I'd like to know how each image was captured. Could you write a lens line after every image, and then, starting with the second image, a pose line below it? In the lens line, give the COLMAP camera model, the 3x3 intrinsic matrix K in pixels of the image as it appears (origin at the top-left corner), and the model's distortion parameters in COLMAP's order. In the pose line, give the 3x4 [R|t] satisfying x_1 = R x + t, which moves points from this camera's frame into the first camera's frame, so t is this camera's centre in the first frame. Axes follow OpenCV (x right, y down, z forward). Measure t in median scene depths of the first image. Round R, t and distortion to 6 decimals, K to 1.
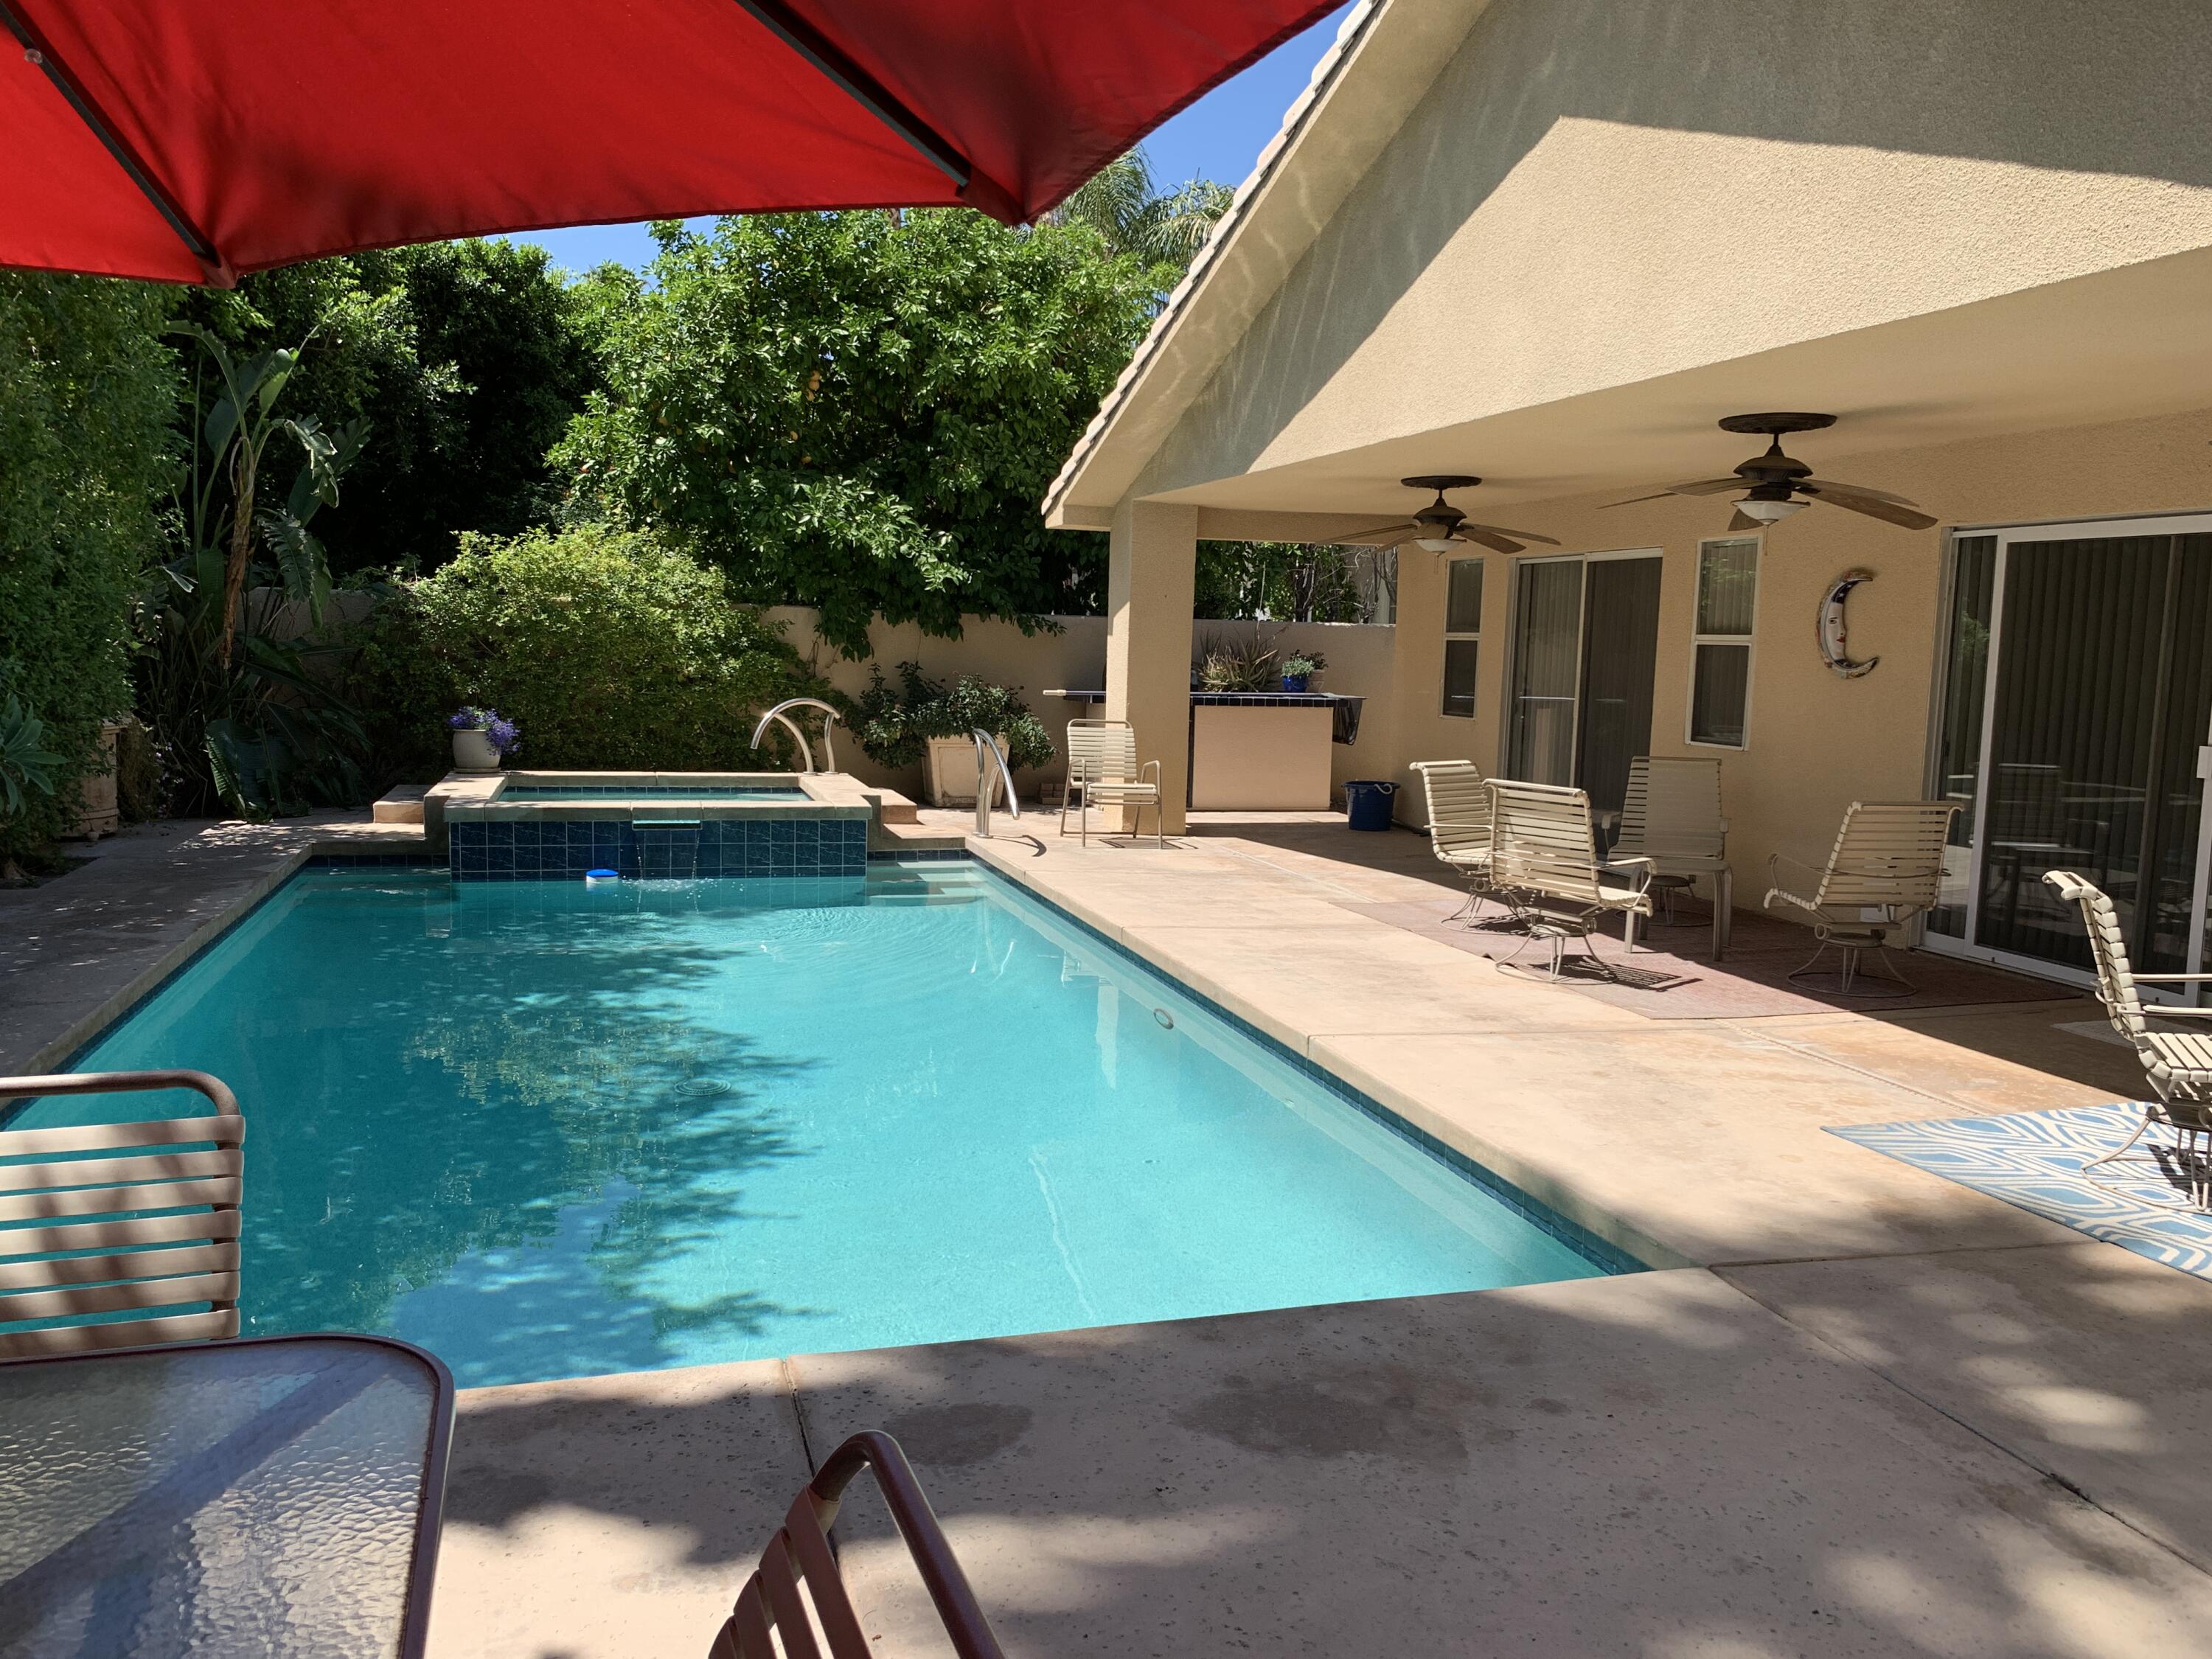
lens RADIAL K [[1673.4, 0, 1152.2], [0, 1673.4, 856.1], [0, 0, 1]] dist [0.023482, -0.082519]
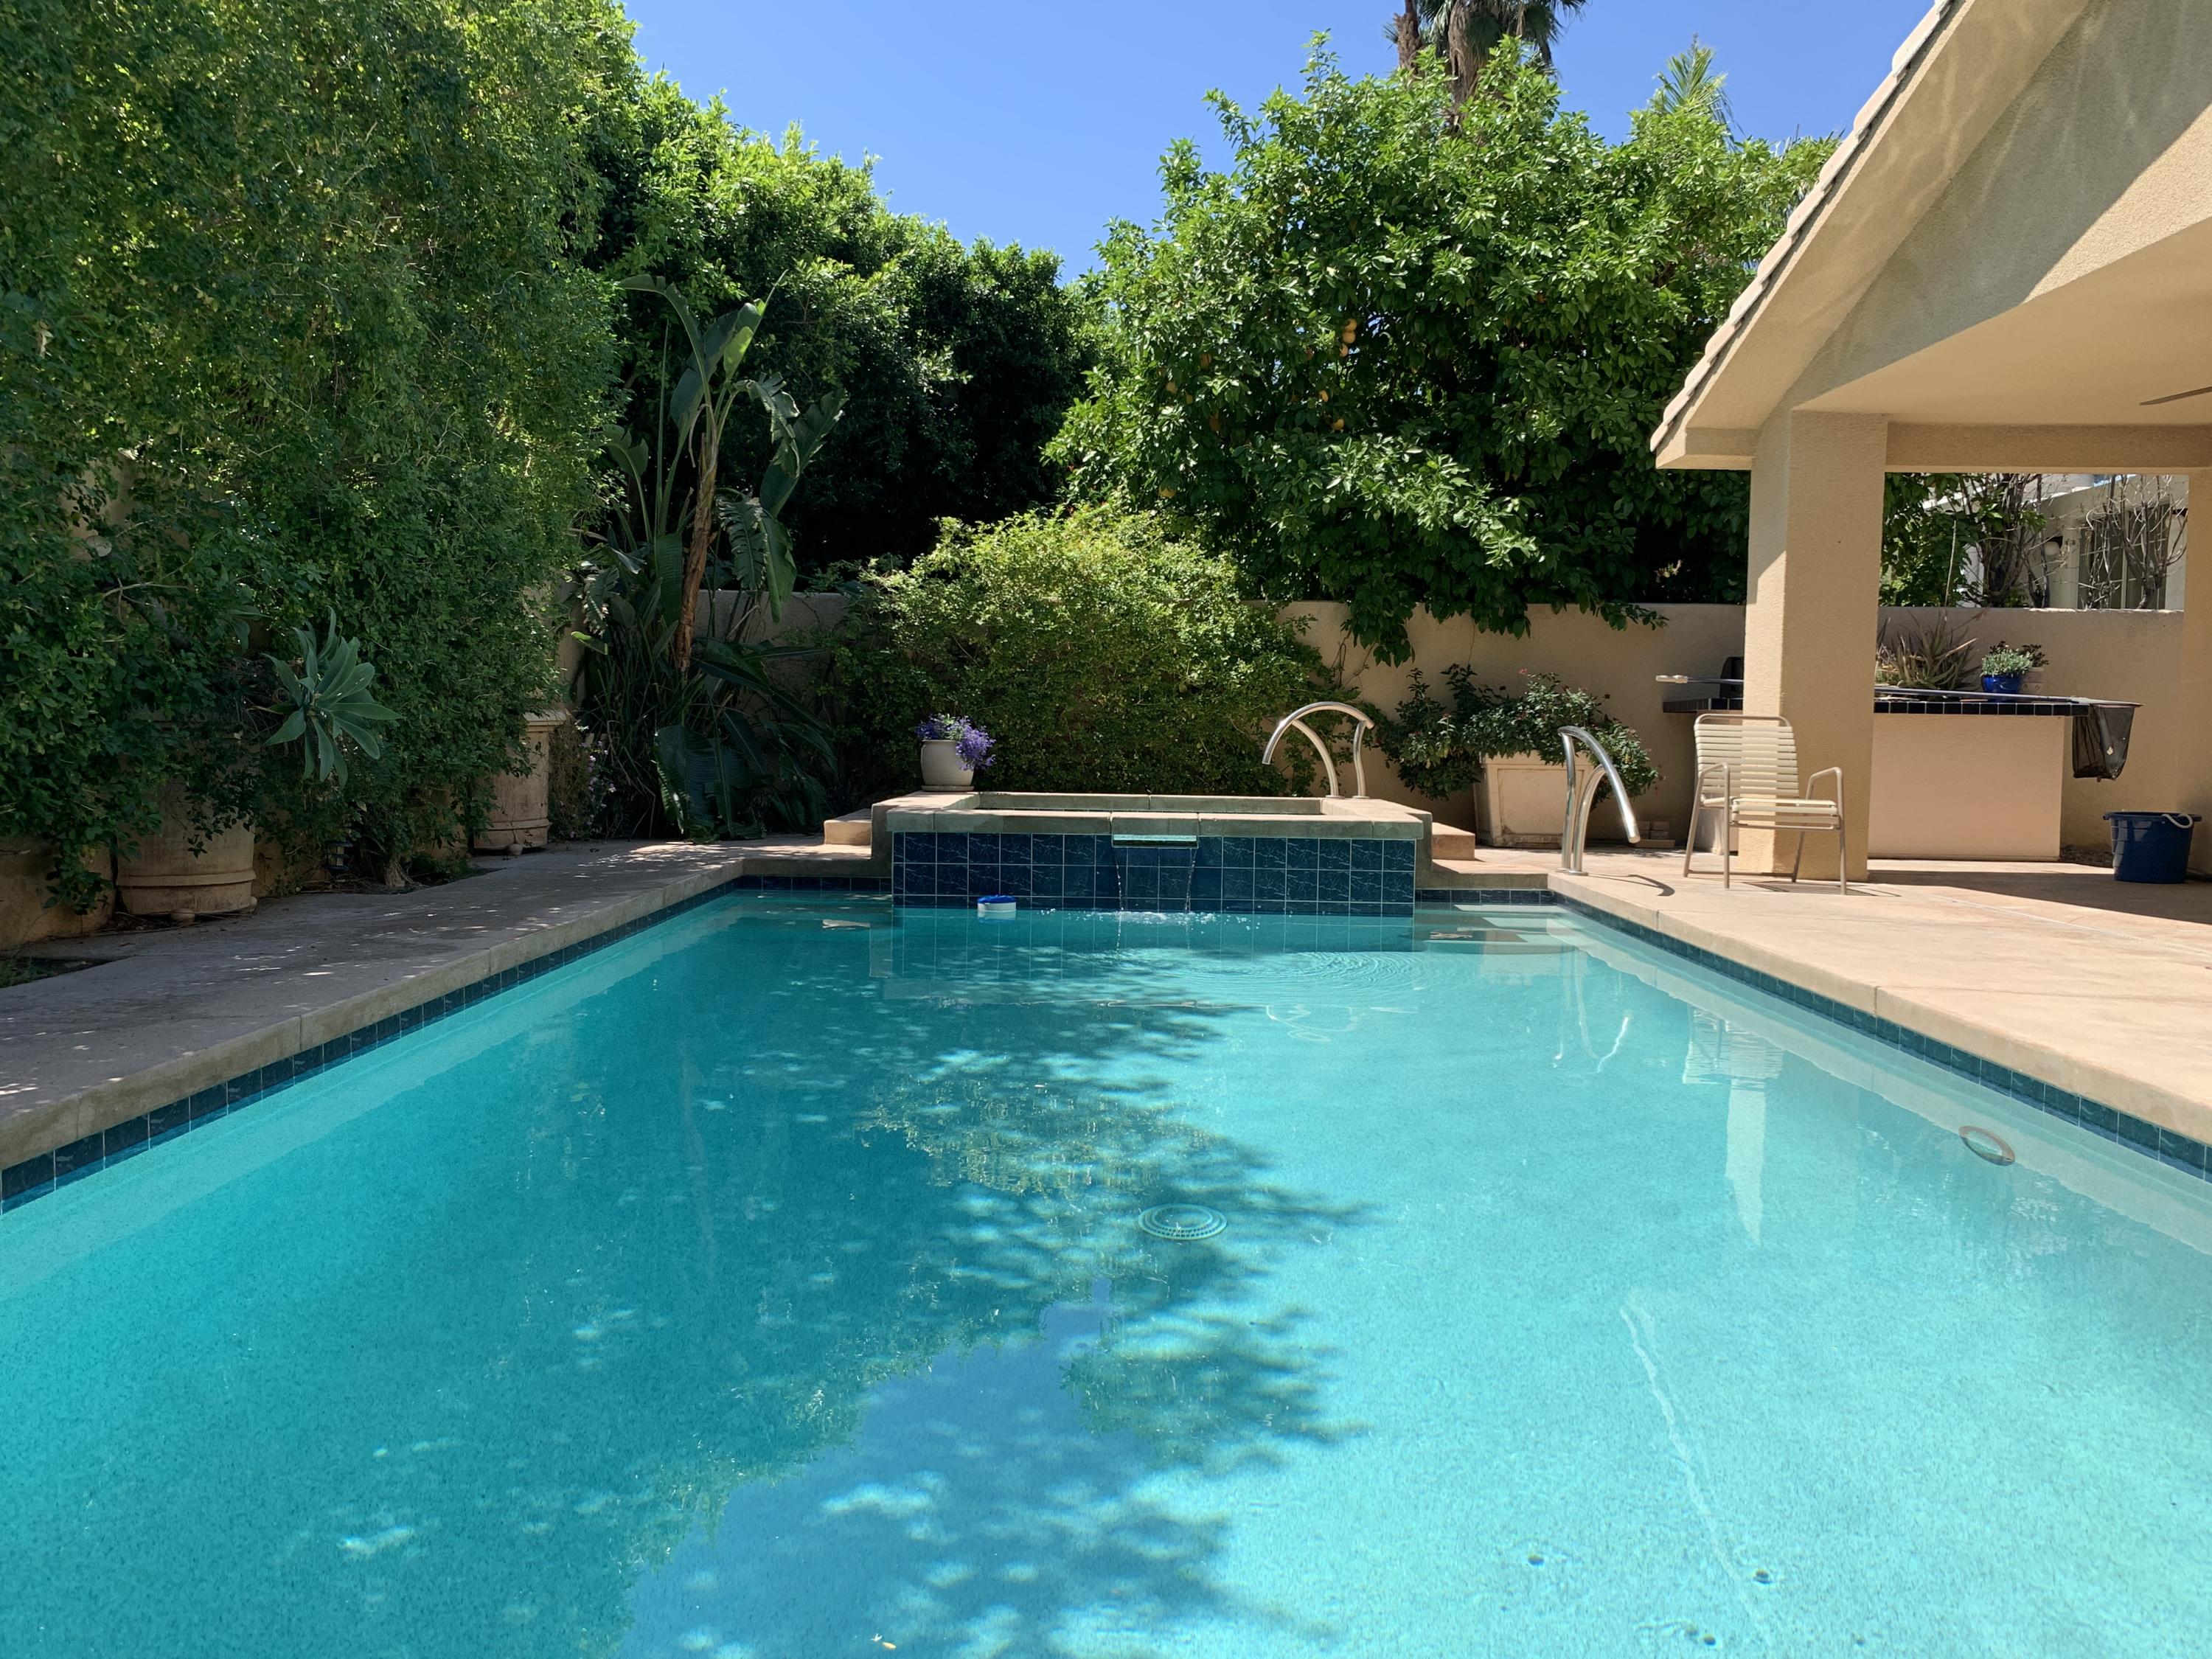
lens RADIAL K [[1675.3, 0, 1112.0], [0, 1675.3, 821.9], [0, 0, 1]] dist [0.182144, -0.333682]
pose [[0.948677, 0.003739, -0.316225, -0.050392], [-0.027461, 0.997127, -0.070593, 0.021081], [0.315053, 0.075654, 0.946054, 0.205013]]
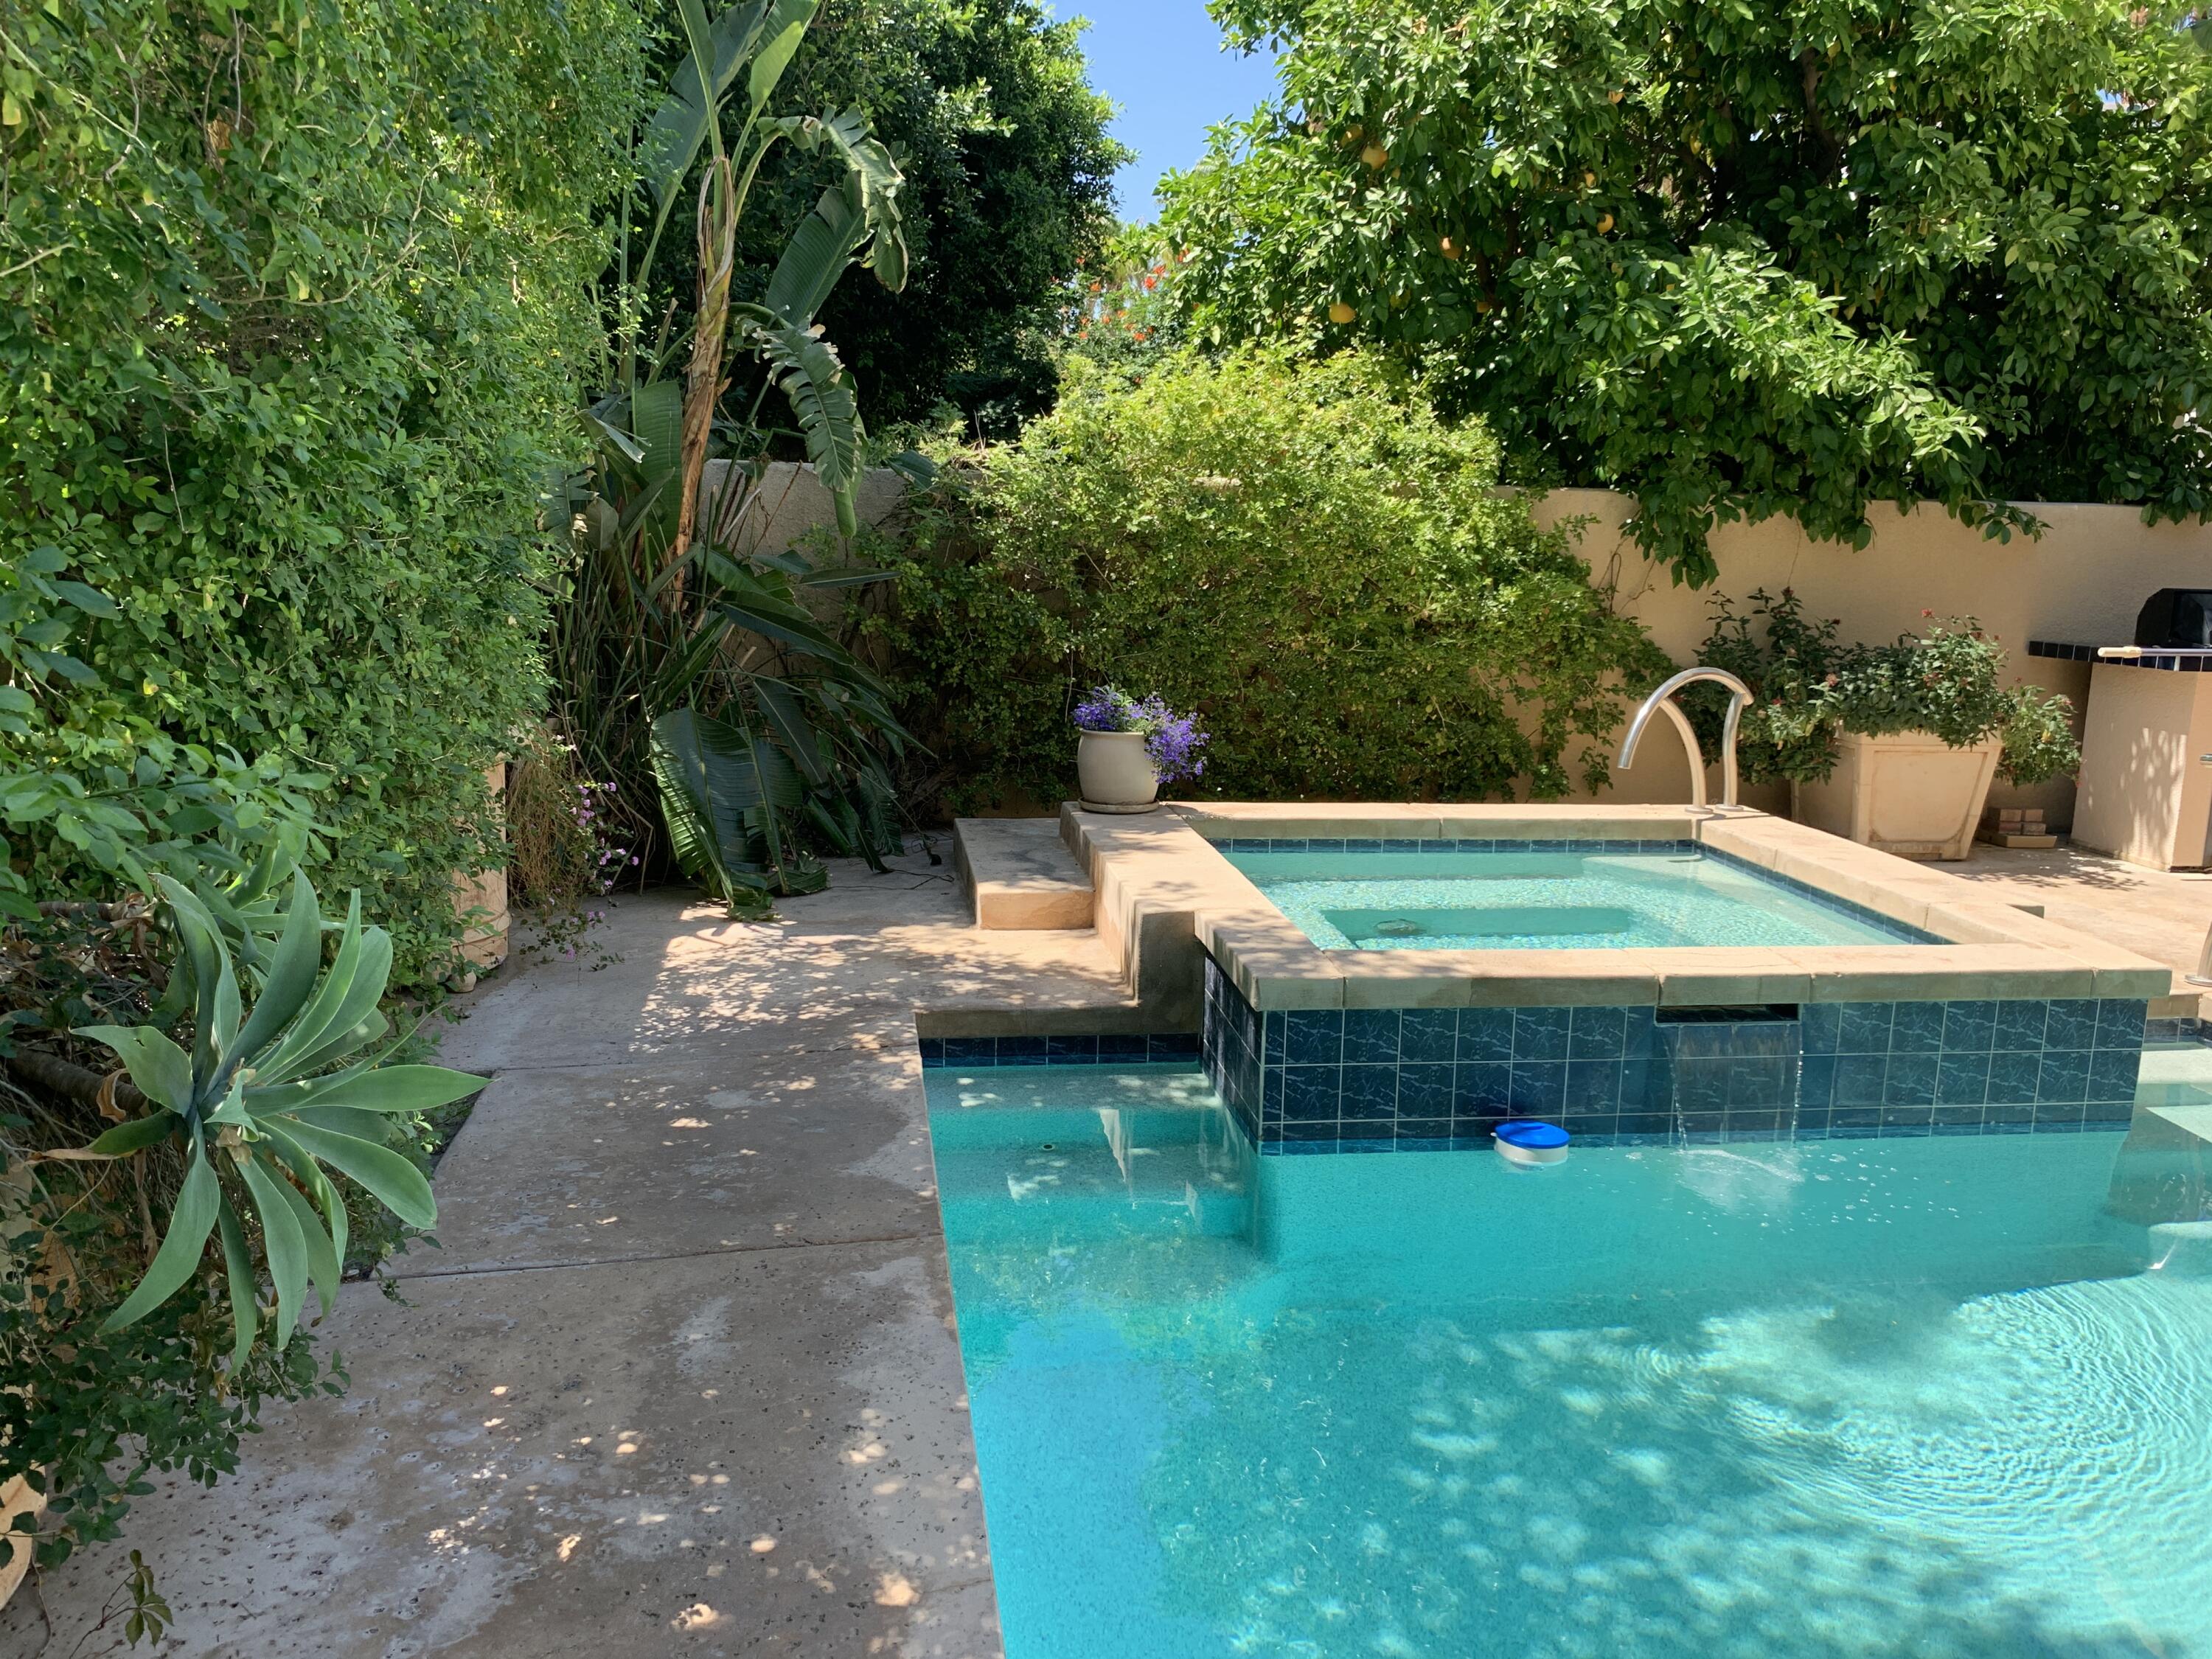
lens RADIAL K [[1695.6, 0, 1106.0], [0, 1695.6, 829.5], [0, 0, 1]] dist [0.071631, -0.087879]
pose [[0.986174, 0.028737, -0.163203, -0.290002], [-0.020659, 0.998486, 0.050980, -0.064755], [0.164421, -0.046904, 0.985275, 0.425214]]
